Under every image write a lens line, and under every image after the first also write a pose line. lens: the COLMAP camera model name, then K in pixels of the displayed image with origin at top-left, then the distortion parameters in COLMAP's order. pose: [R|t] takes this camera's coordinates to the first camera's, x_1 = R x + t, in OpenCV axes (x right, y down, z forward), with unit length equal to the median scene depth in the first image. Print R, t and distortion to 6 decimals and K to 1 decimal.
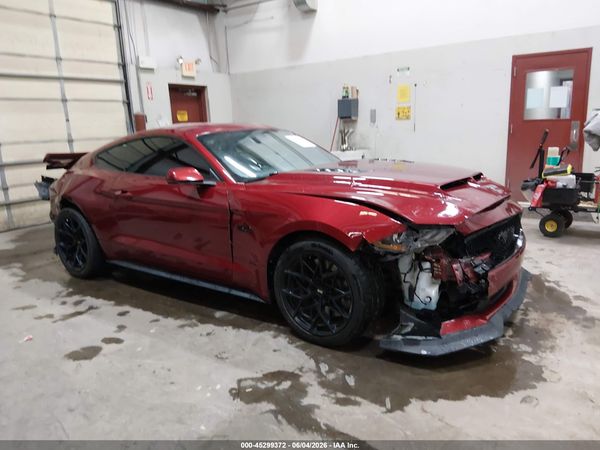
lens RADIAL K [[448.7, 0, 292.8], [0, 448.7, 223.9], [0, 0, 1]] dist [0.101022, -0.153874]
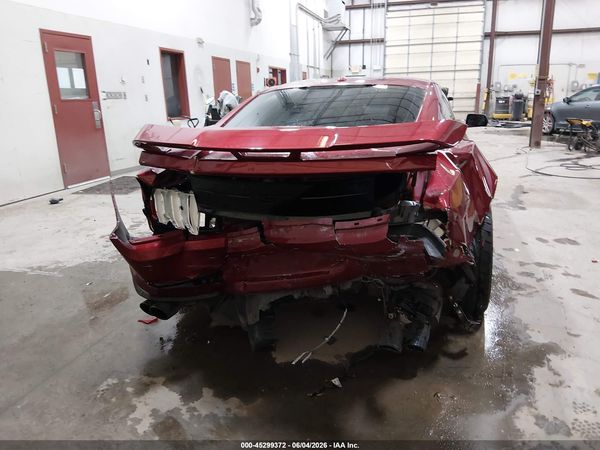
lens RADIAL K [[458.3, 0, 300.0], [0, 458.3, 225.0], [0, 0, 1]] dist [0.088782, -0.161422]
pose [[-0.335177, -0.205482, 0.919475, -1.304725], [0.232571, 0.927680, 0.292096, -0.319210], [-0.912999, 0.311747, -0.263148, 1.860449]]
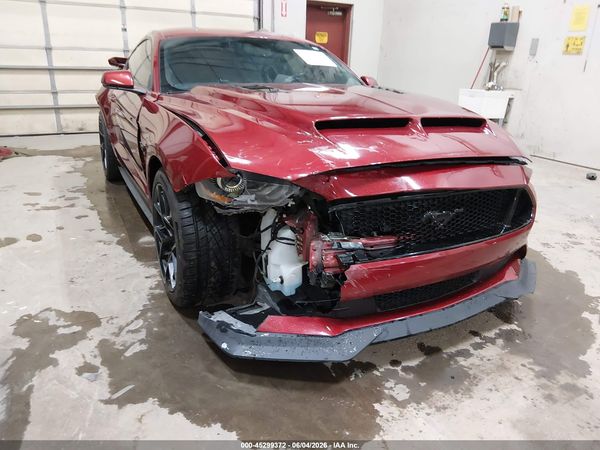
lens RADIAL K [[454.0, 0, 298.2], [0, 454.0, 210.0], [0, 0, 1]] dist [0.069929, -0.120403]
pose [[0.890797, 0.202857, -0.406608, 0.494092], [-0.159889, 0.977525, 0.137402, -0.034811], [0.425343, -0.057385, 0.903211, 0.315075]]
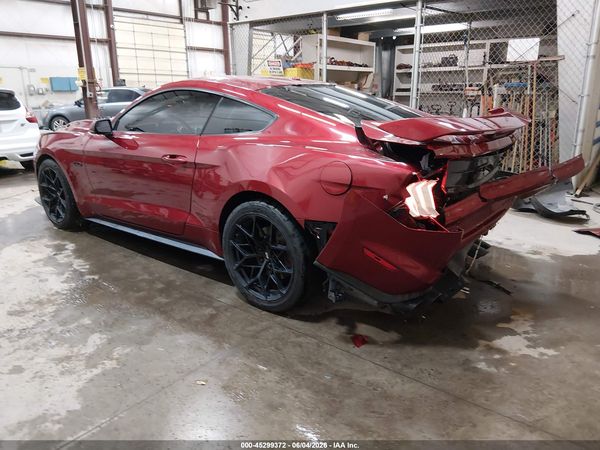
lens RADIAL K [[458.3, 0, 300.0], [0, 458.3, 225.0], [0, 0, 1]] dist [0.088782, -0.161422]
pose [[-0.997668, 0.035551, 0.058258, -0.417601], [0.058882, 0.879962, 0.471380, -0.504956], [-0.034507, 0.473711, -0.880004, 2.525234]]
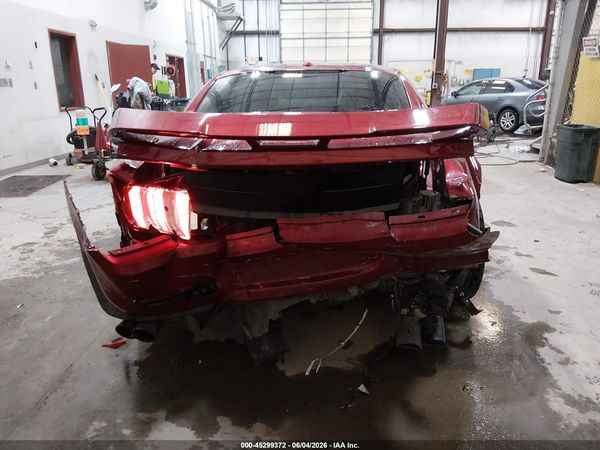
lens RADIAL K [[458.2, 0, 302.9], [0, 458.2, 225.3], [0, 0, 1]] dist [0.085281, -0.159349]
pose [[-0.550238, -0.194380, 0.812068, -1.173182], [0.205260, 0.911200, 0.357188, -0.337268], [-0.809386, 0.363224, -0.461479, 1.974934]]
